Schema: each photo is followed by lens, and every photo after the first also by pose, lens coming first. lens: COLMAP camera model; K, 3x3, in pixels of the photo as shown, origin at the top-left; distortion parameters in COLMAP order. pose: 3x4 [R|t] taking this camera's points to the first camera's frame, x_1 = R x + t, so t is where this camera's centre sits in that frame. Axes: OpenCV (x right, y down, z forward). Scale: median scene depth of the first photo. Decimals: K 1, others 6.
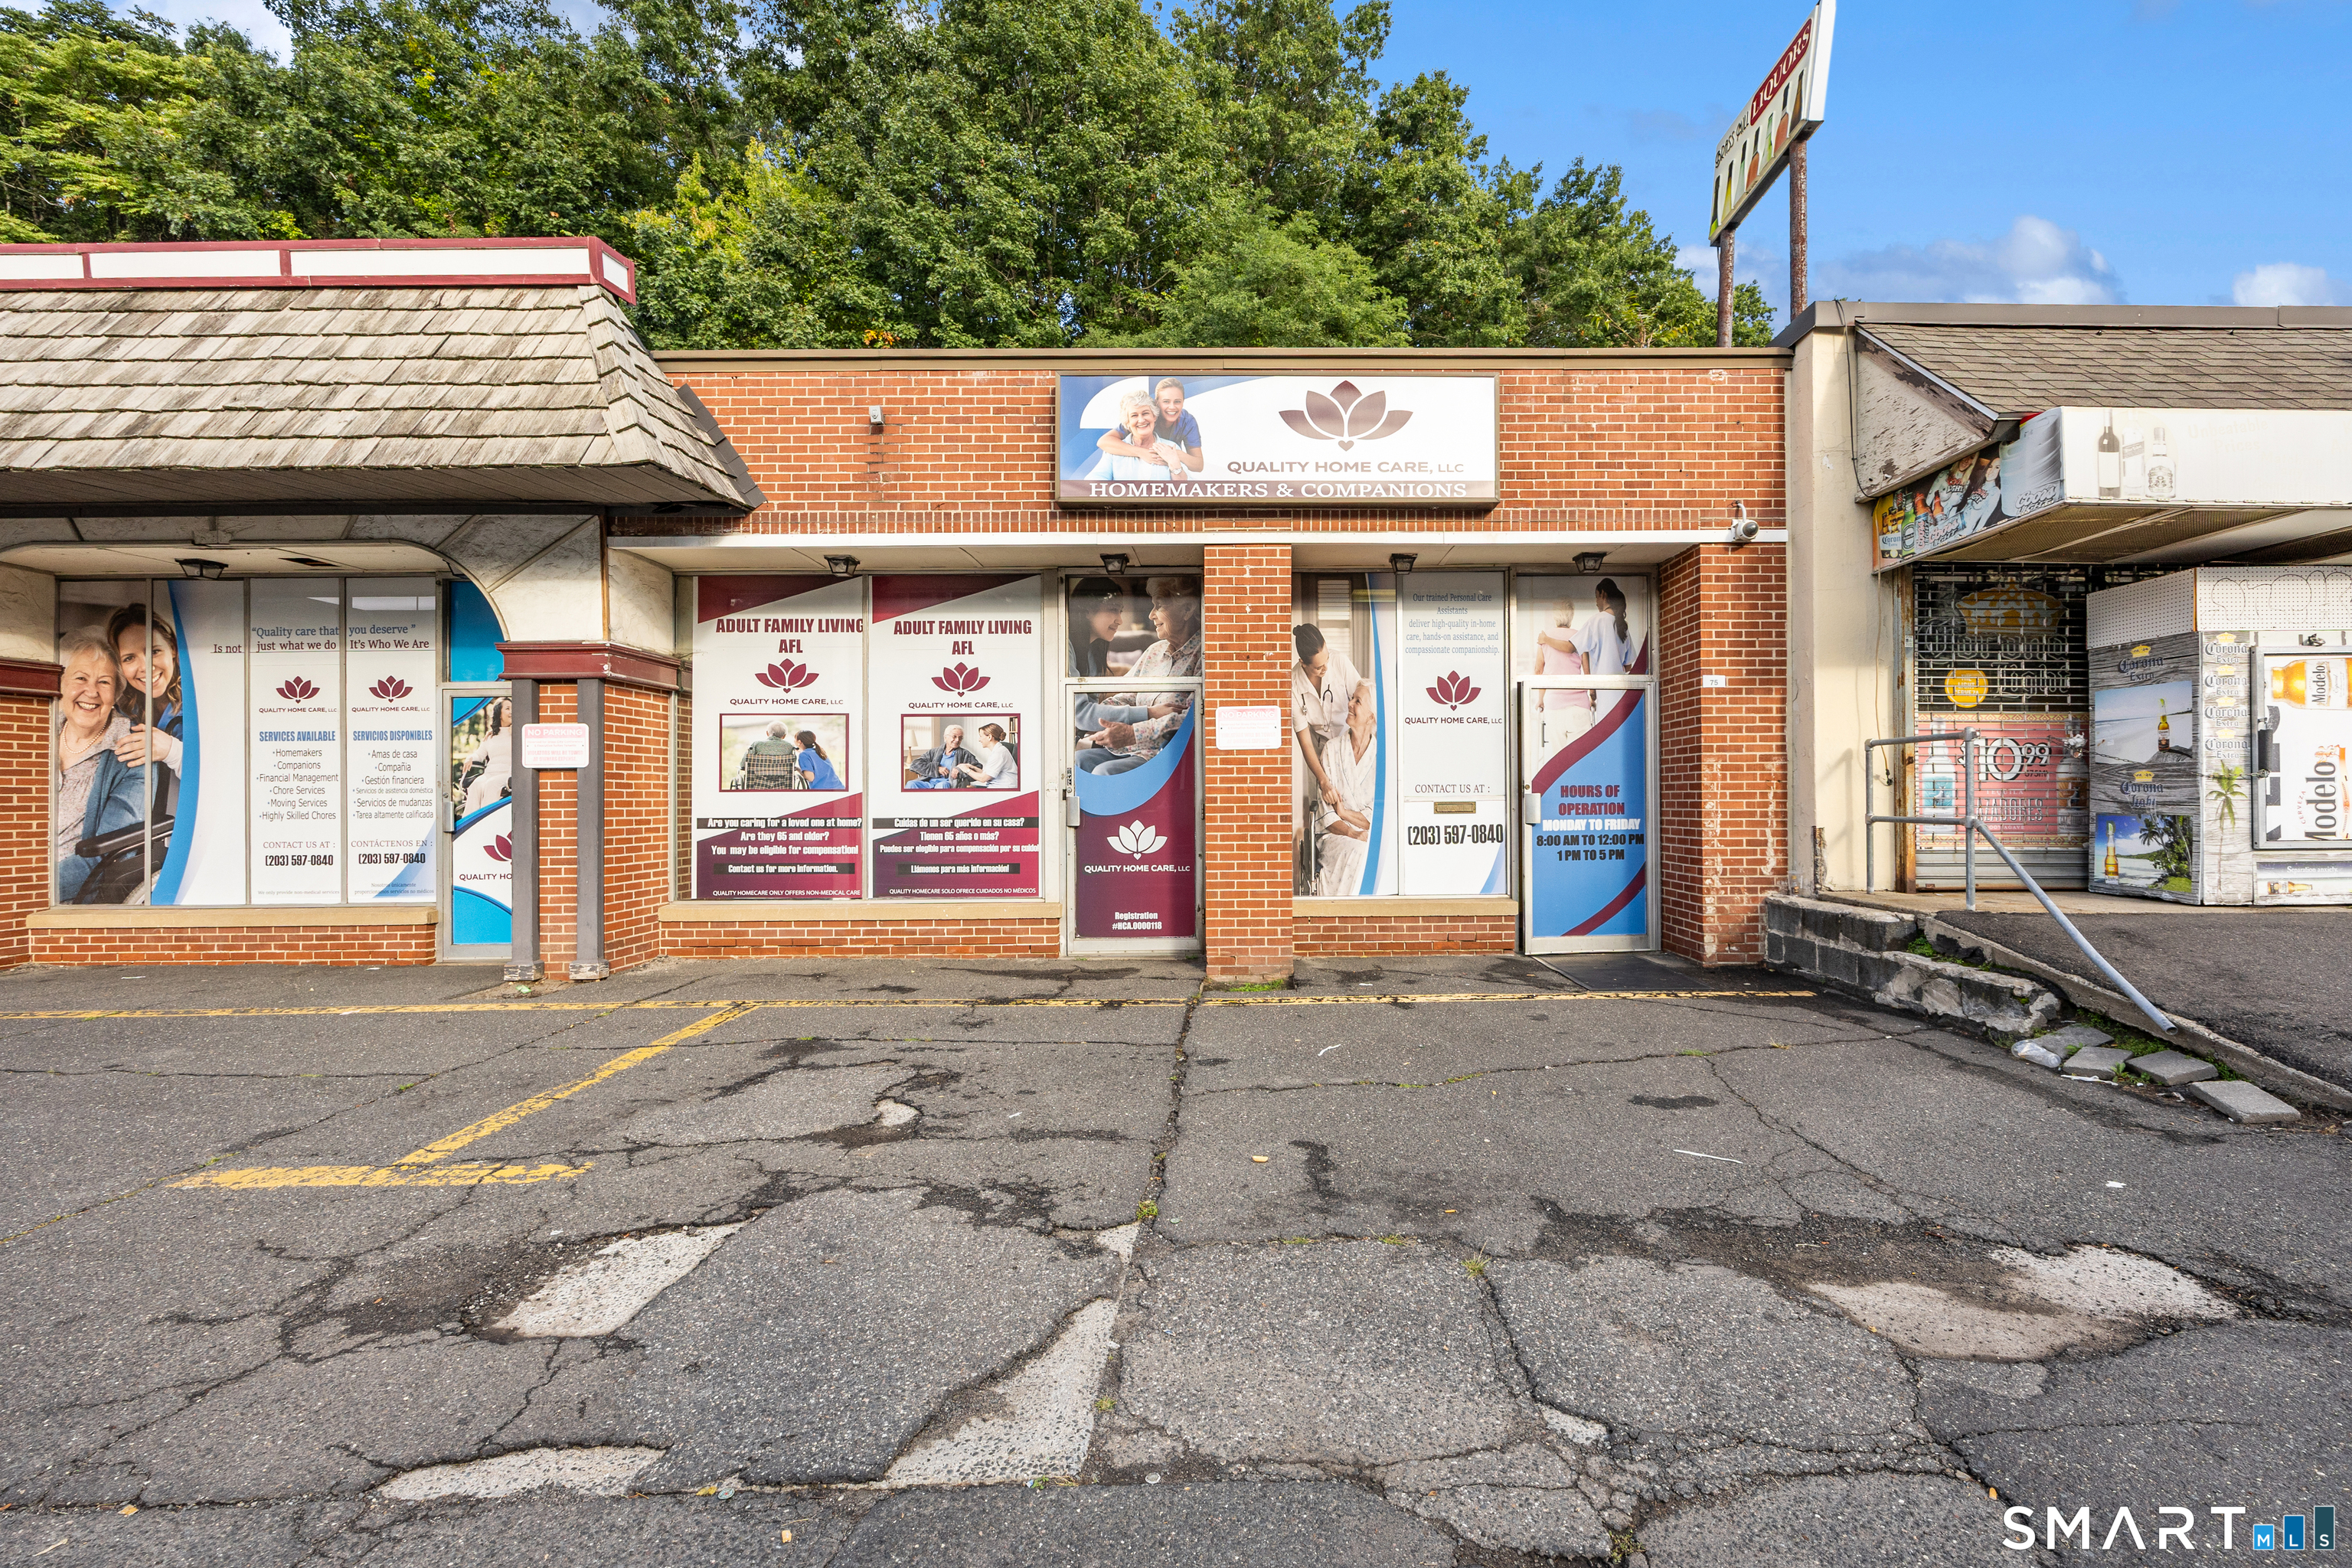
lens RADIAL K [[920.0, 0, 1179.8], [0, 920.0, 773.3], [0, 0, 1]] dist [-0.000648, -0.000035]
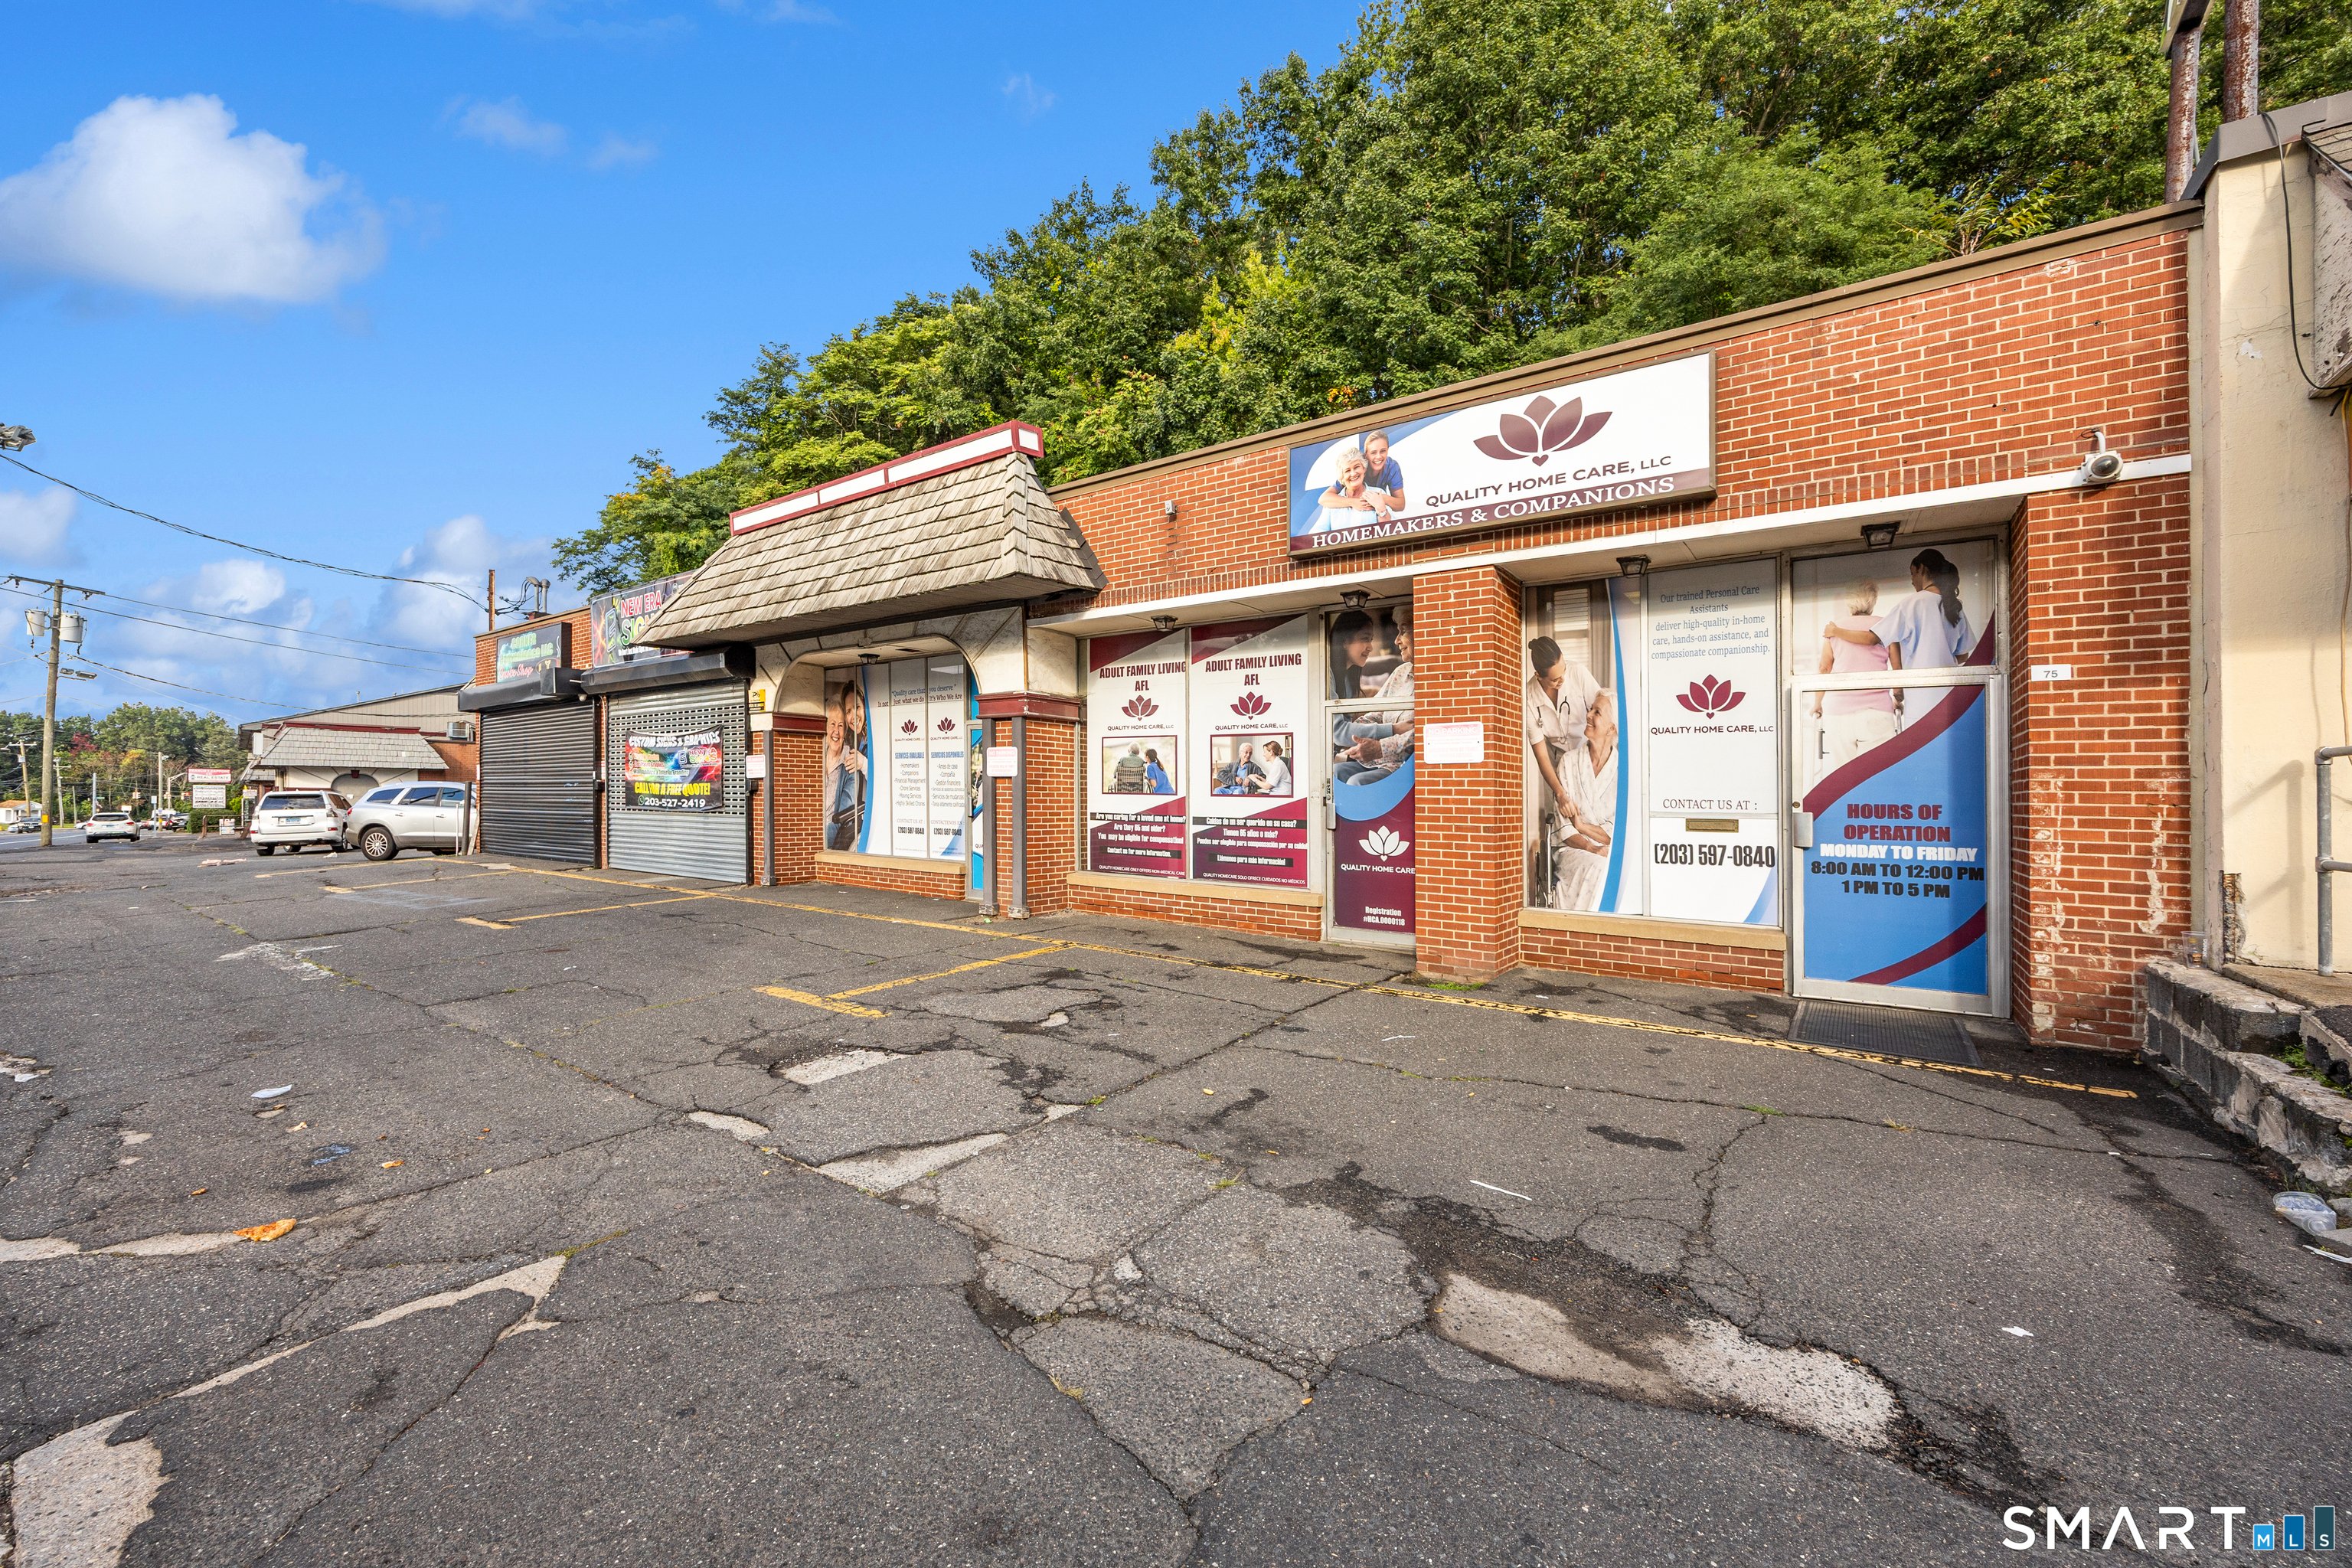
lens RADIAL K [[920.0, 0, 1238.5], [0, 920.0, 783.9], [0, 0, 1]] dist [-0.000648, -0.000035]
pose [[0.818762, 0.011907, -0.574010, 0.477714], [-0.004098, 0.999881, 0.014895, -0.016695], [0.574119, -0.009843, 0.818713, -0.013491]]
